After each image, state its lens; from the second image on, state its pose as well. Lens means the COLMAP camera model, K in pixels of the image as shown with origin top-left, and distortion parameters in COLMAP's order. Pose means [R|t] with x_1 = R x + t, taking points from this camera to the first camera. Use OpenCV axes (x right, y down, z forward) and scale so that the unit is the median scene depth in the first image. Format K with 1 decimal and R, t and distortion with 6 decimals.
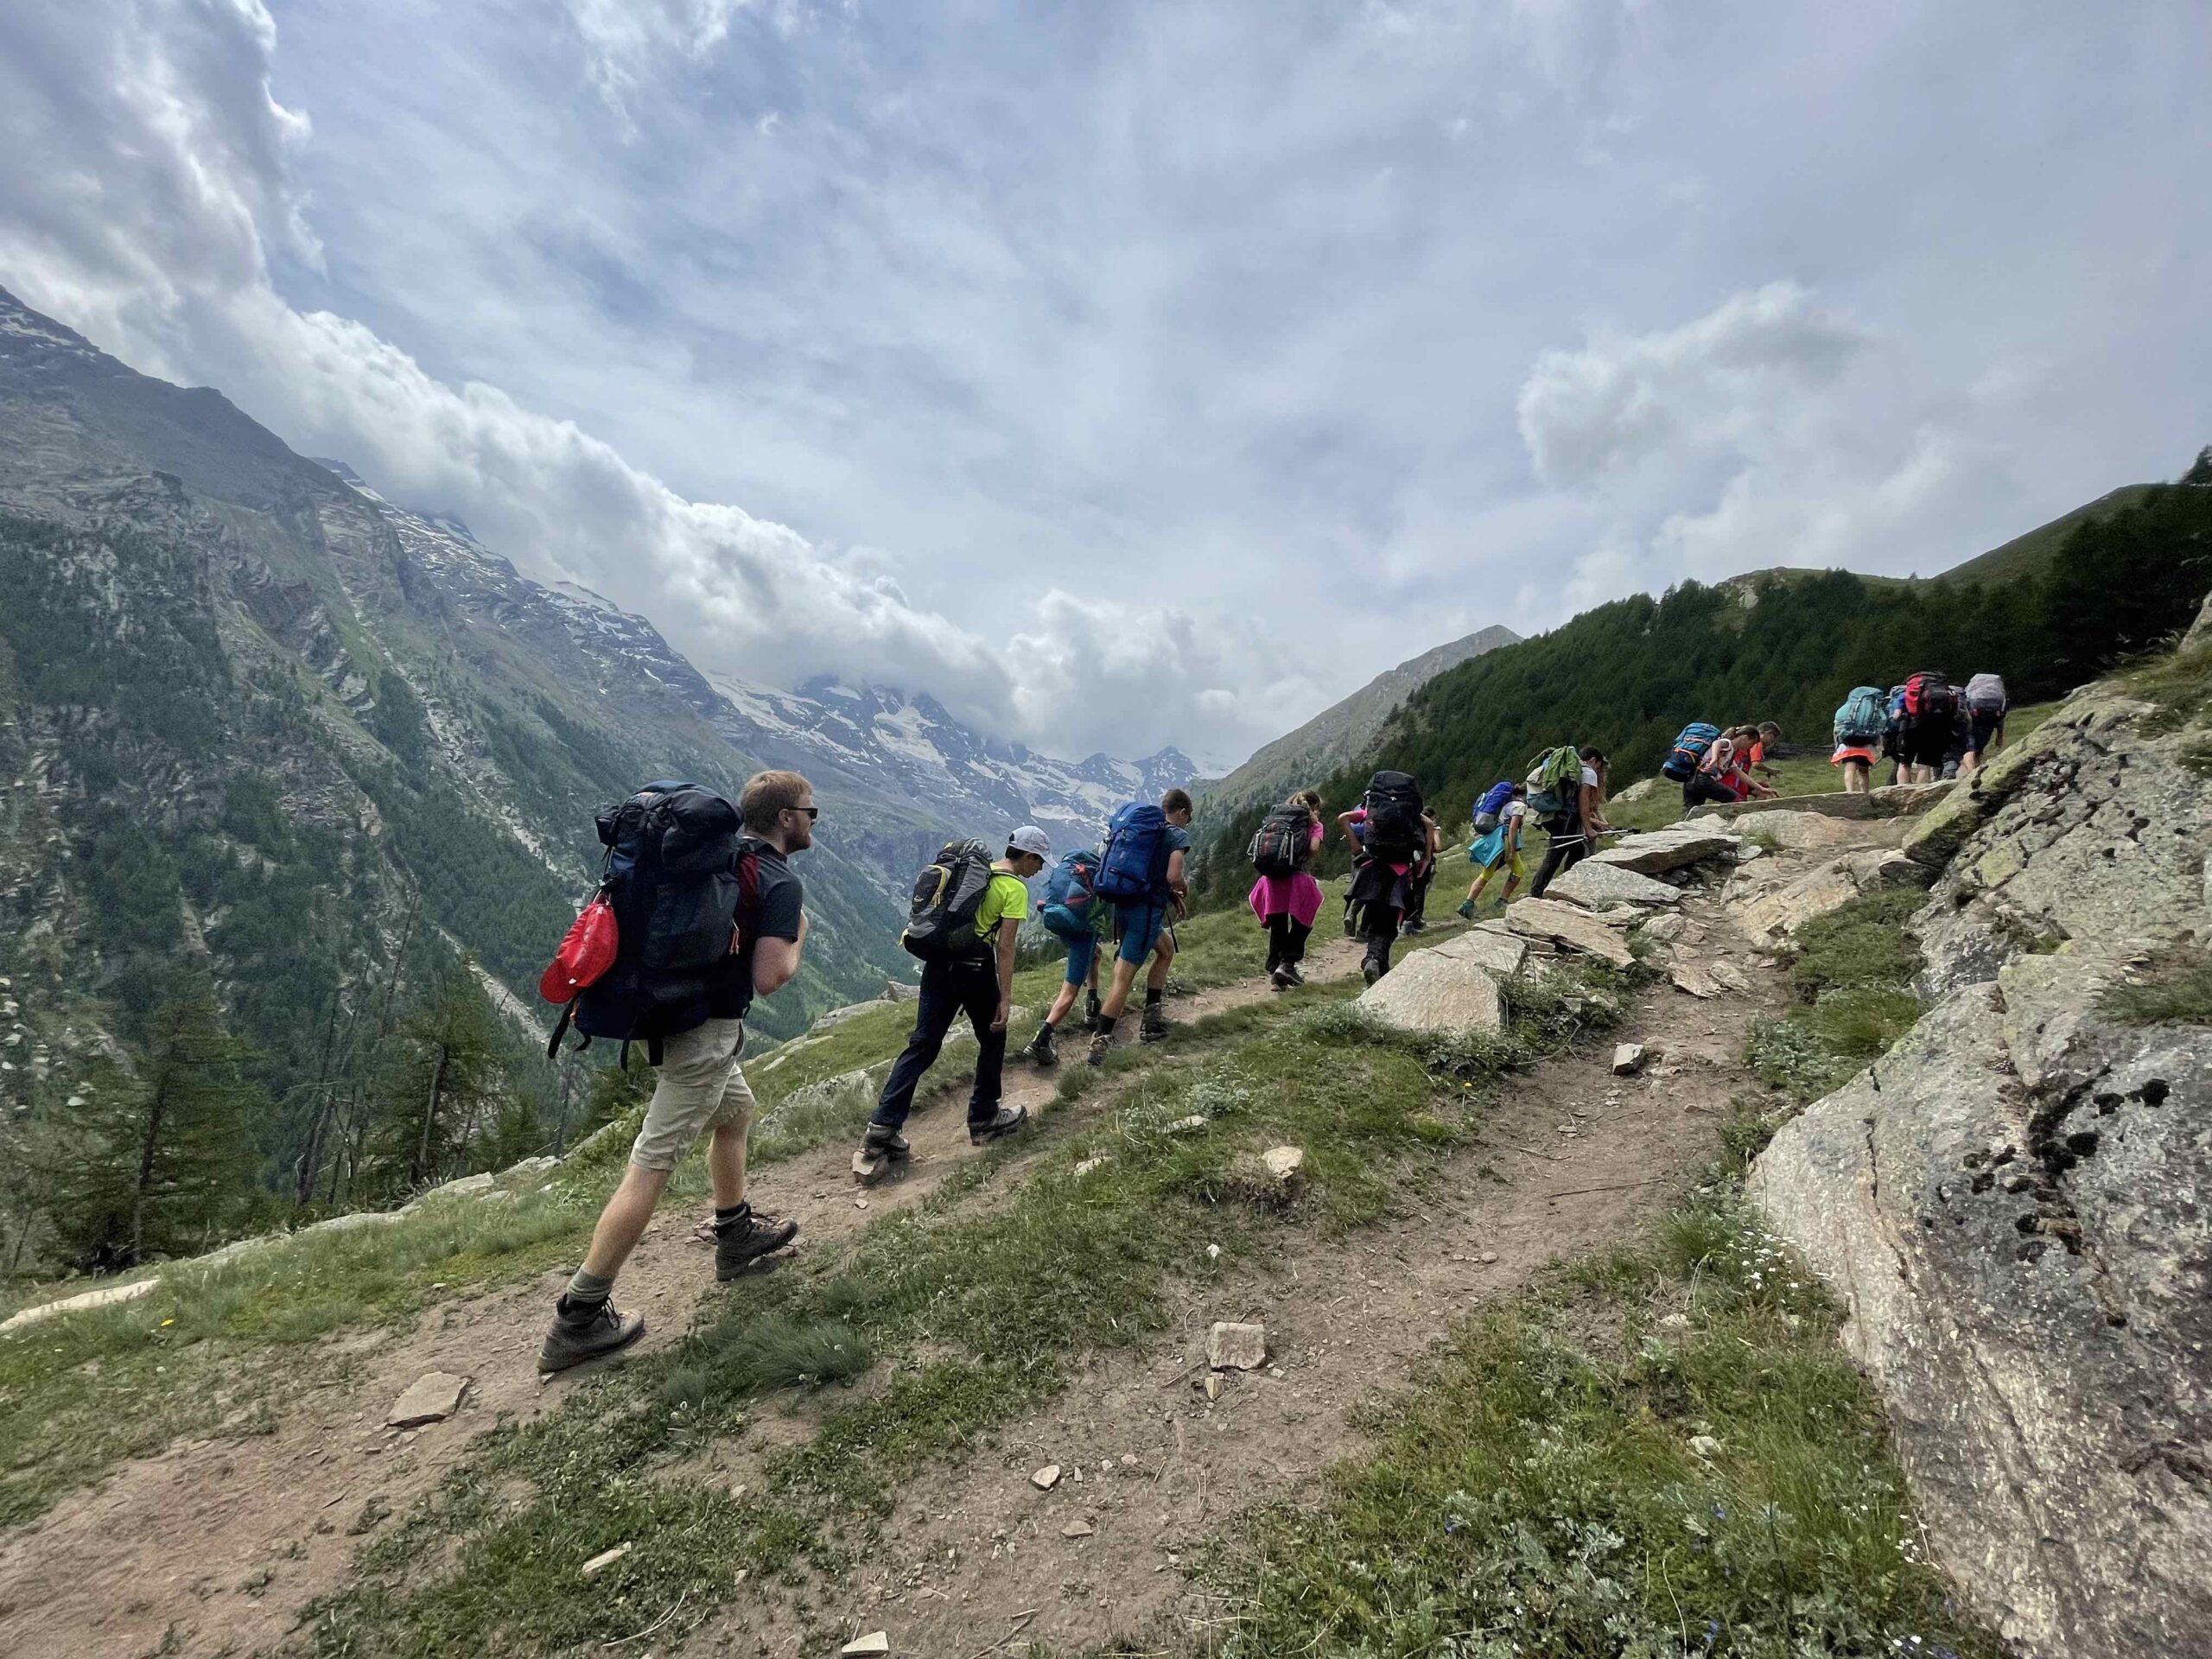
lens RADIAL K [[896.1, 0, 1110.2], [0, 896.1, 824.9], [0, 0, 1]] dist [-0.001105, -0.000100]
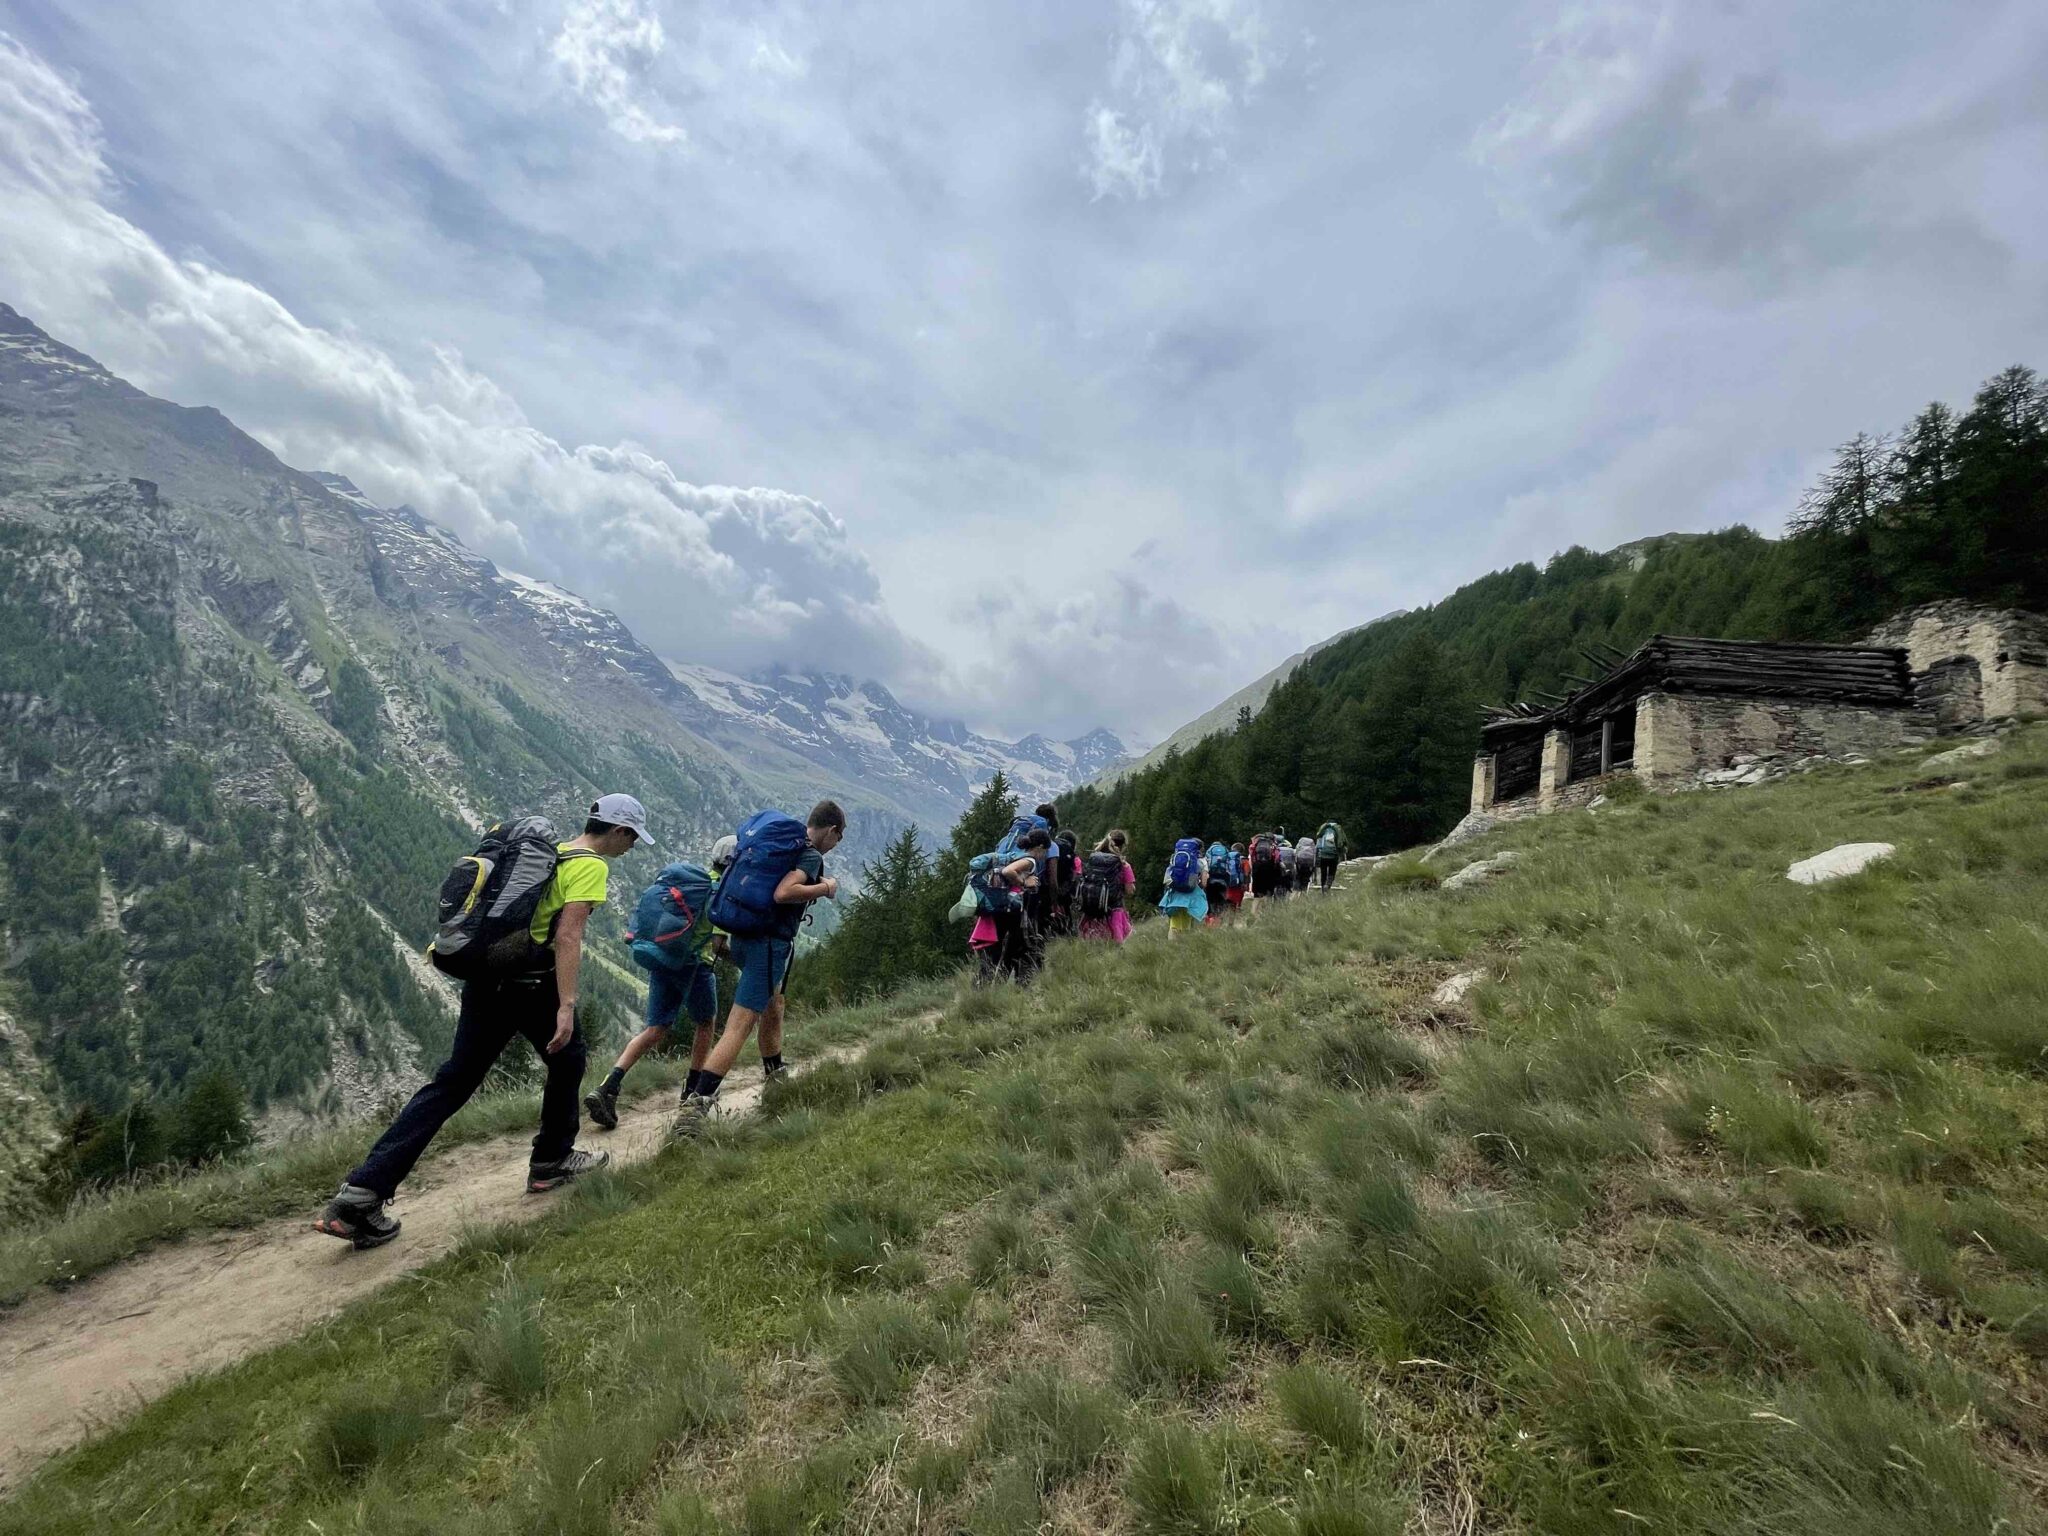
lens RADIAL K [[829.7, 0, 1024.6], [0, 829.7, 765.9], [0, 0, 1]] dist [-0.001105, -0.000100]
pose [[0.999642, -0.004716, -0.026344, 0.043416], [0.003623, 0.999137, -0.041378, -0.003767], [0.026516, 0.041267, 0.998796, 0.059069]]
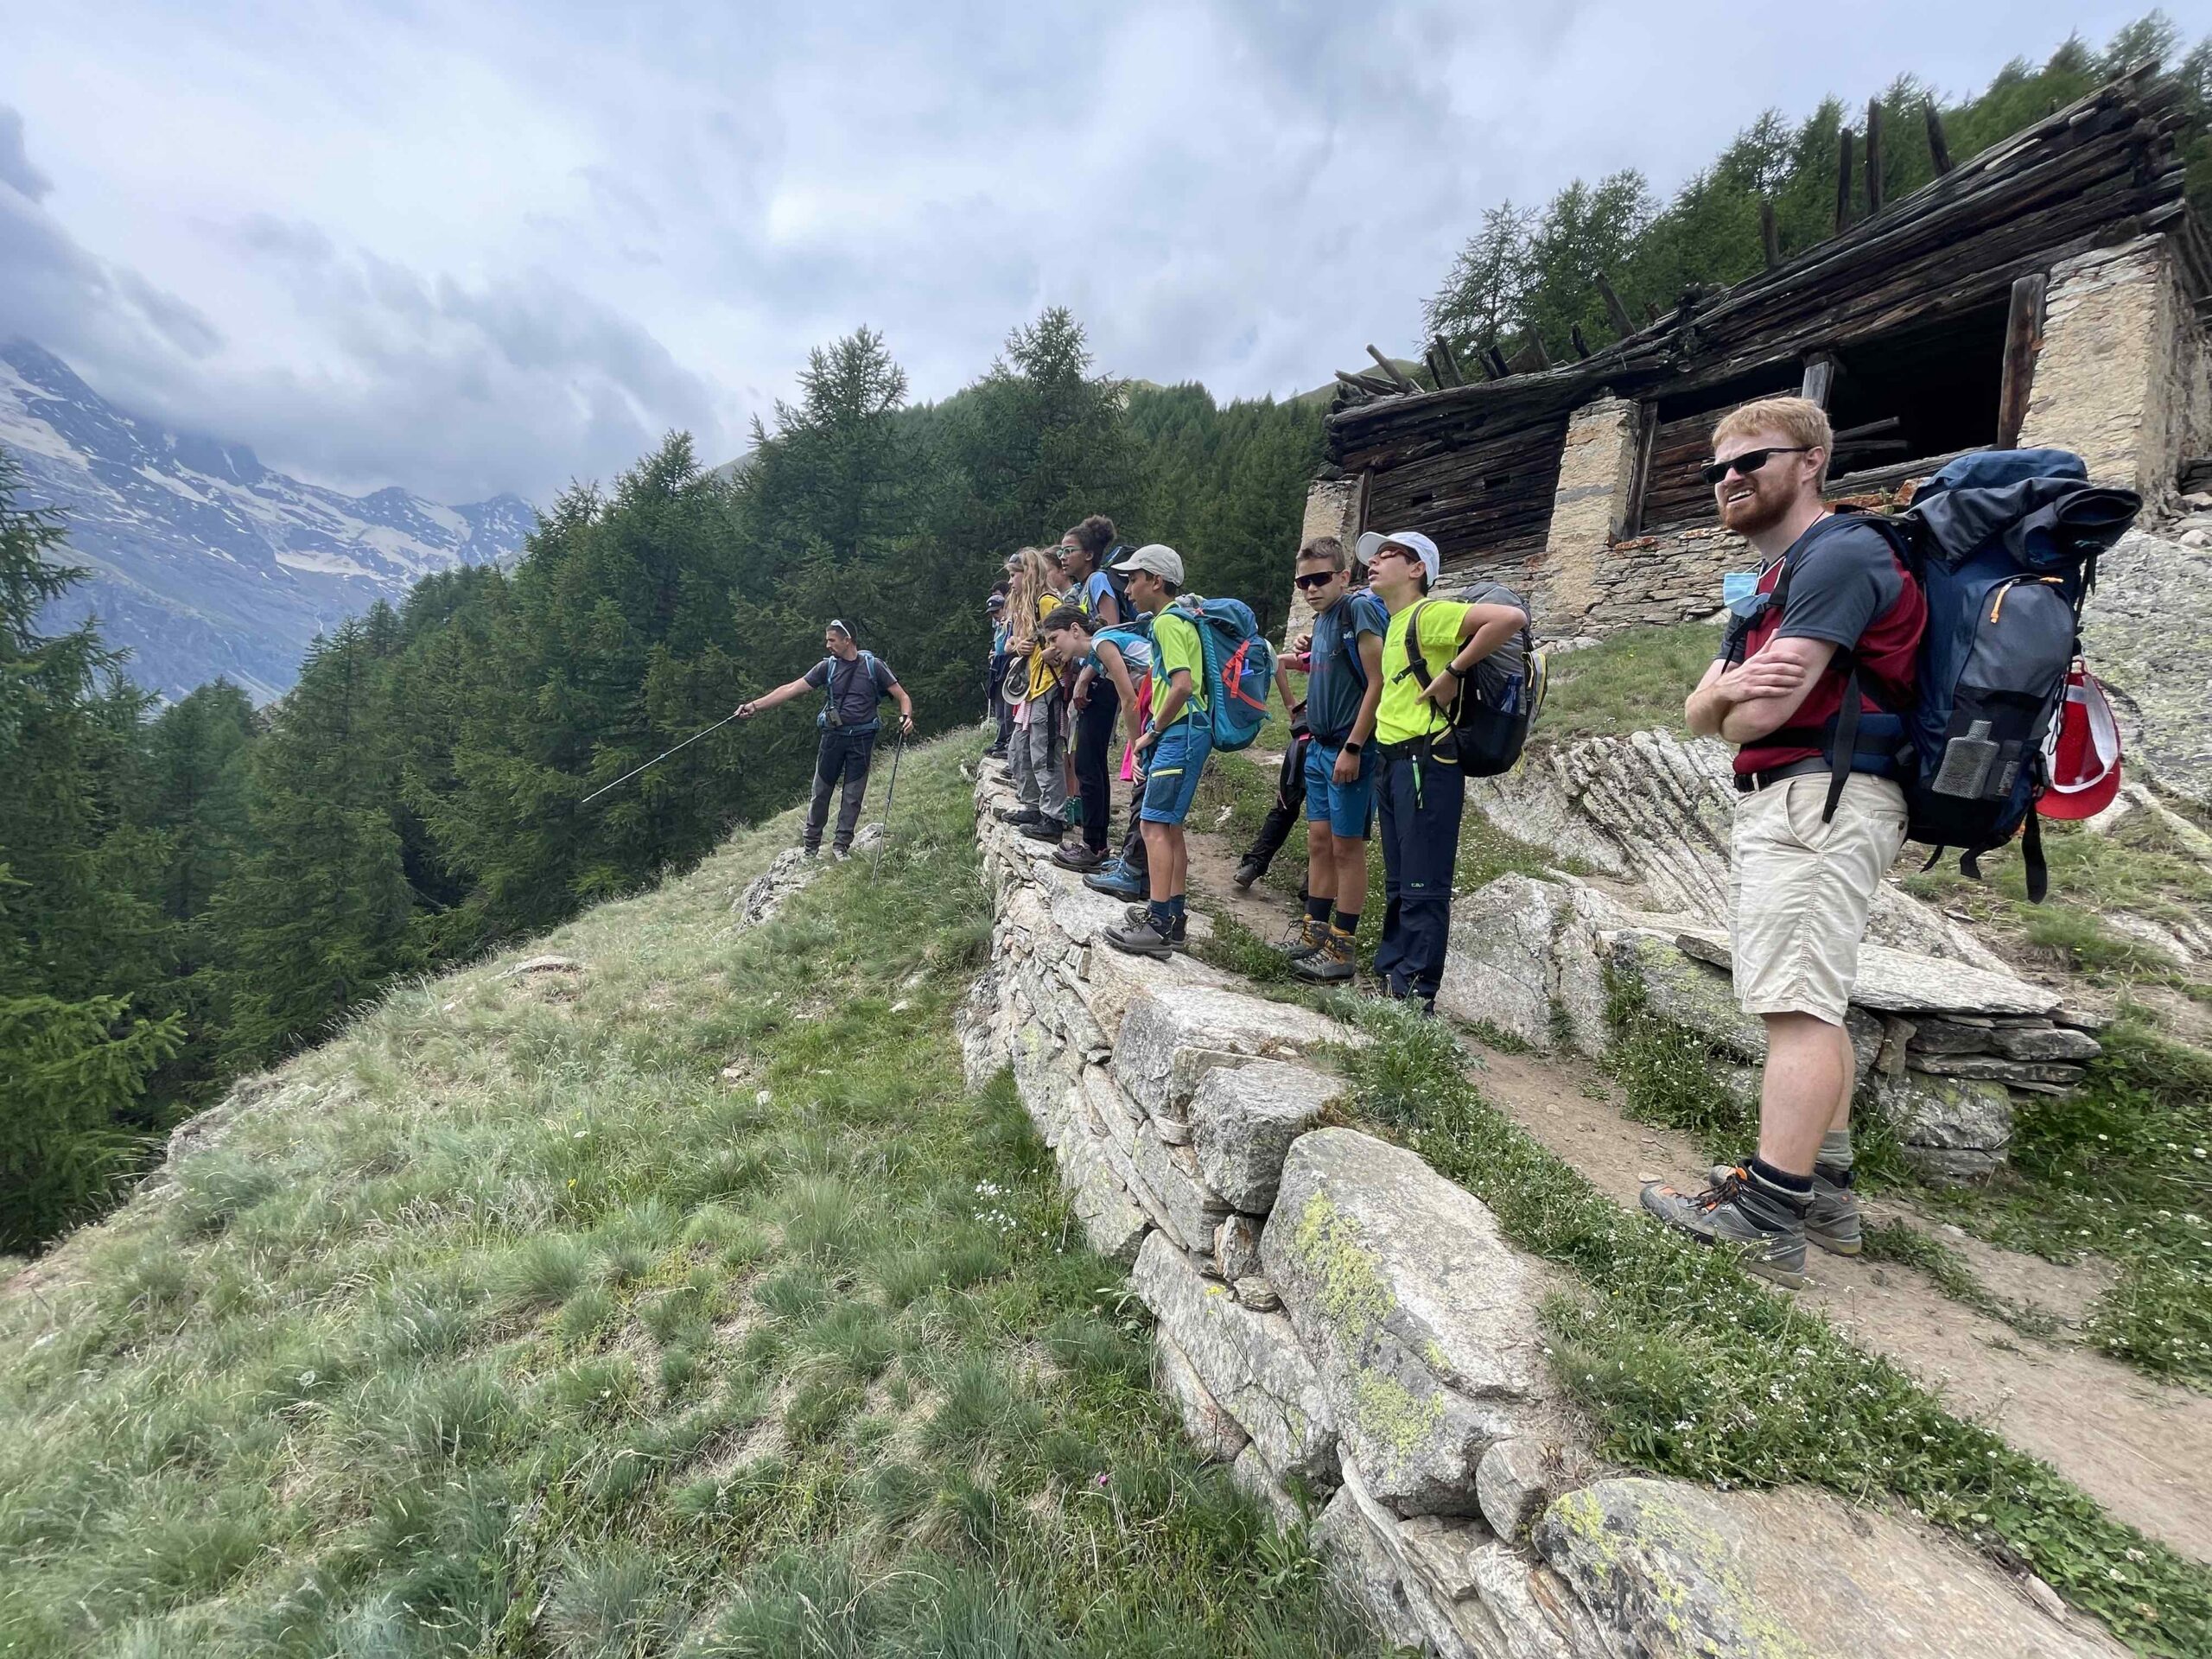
lens RADIAL K [[896.1, 0, 1102.9], [0, 896.1, 832.2], [0, 0, 1]] dist [-0.001105, -0.000100]
pose [[0.804750, -0.068191, 0.589684, 0.058506], [-0.072314, 0.974720, 0.211405, 0.002073], [-0.589193, -0.212771, 0.779475, 0.145896]]
